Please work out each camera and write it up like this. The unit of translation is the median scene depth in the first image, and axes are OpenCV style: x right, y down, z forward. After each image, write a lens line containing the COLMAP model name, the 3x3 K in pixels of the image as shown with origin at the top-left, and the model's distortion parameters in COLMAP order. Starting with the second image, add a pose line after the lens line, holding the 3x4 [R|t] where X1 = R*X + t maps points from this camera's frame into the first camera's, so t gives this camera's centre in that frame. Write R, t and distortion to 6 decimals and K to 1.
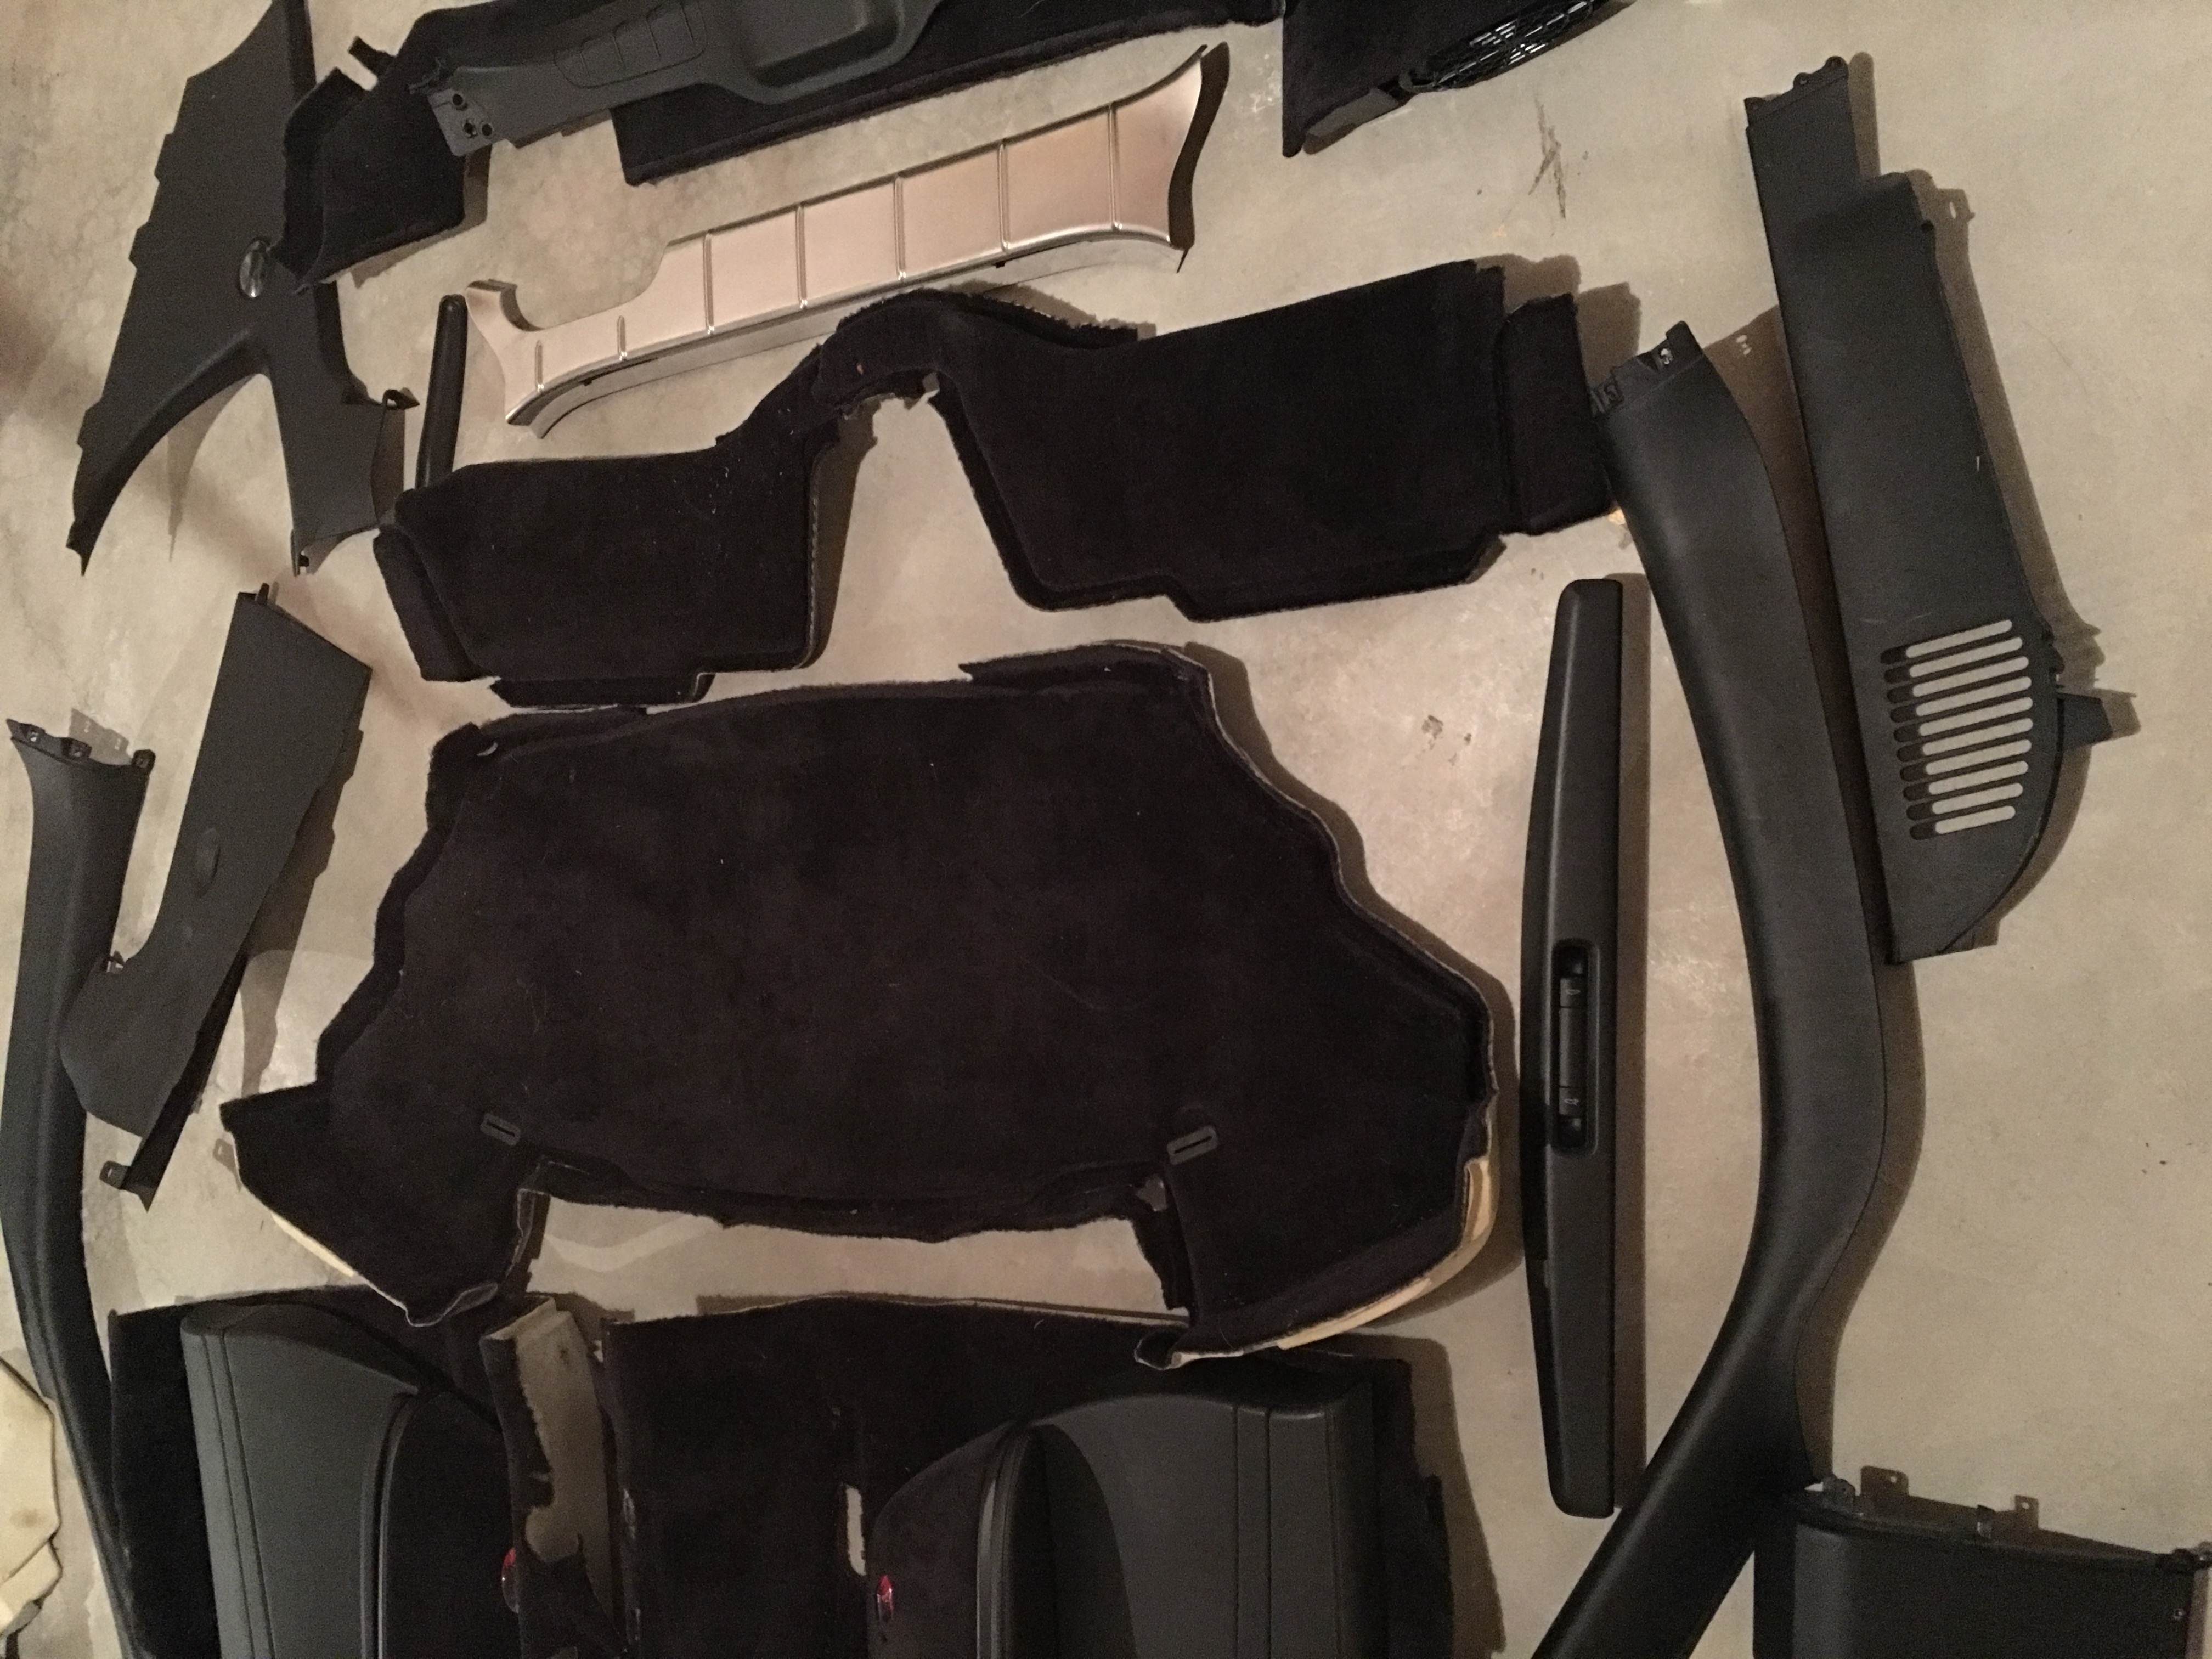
lens RADIAL K [[1871.5, 0, 1106.0], [0, 1871.5, 829.5], [0, 0, 1]] dist [0.073590, -0.117572]
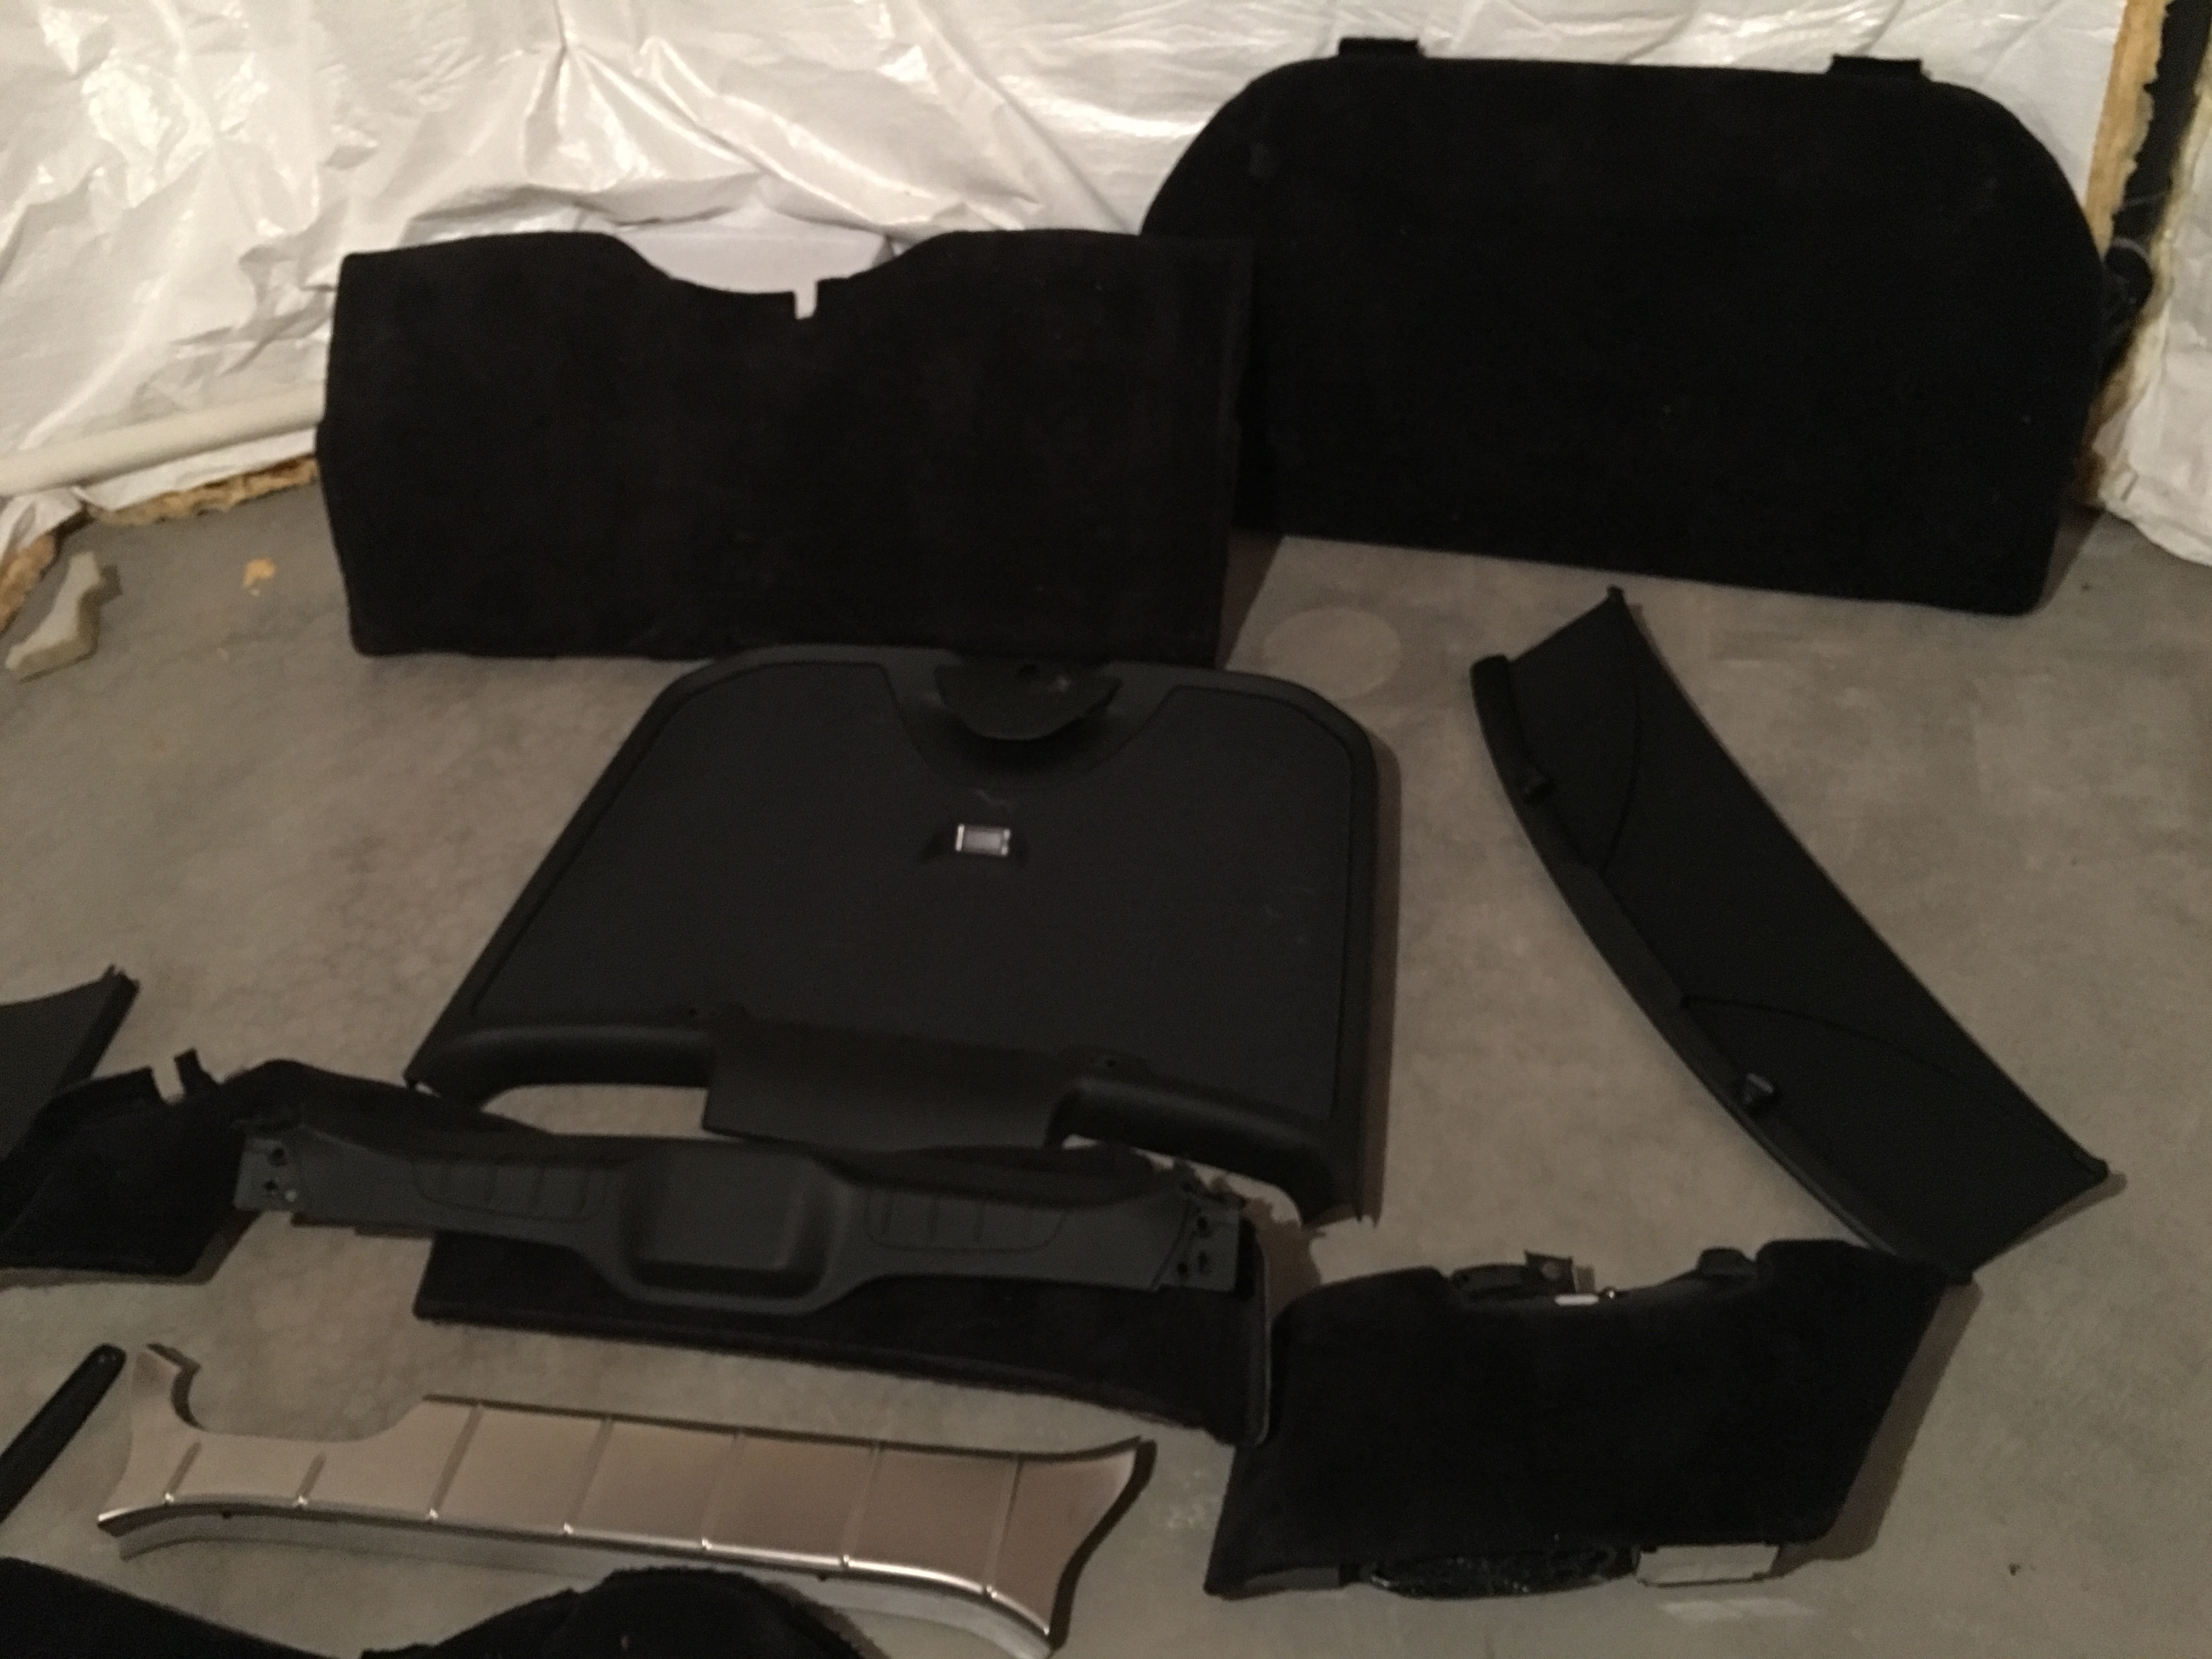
lens RADIAL K [[1871.5, 0, 1106.0], [0, 1871.5, 829.5], [0, 0, 1]] dist [0.073590, -0.117572]
pose [[0.902924, 0.420323, 0.089762, -0.141616], [-0.259957, 0.700388, -0.664740, -0.012664], [-0.342274, 0.576875, 0.741663, 0.145065]]
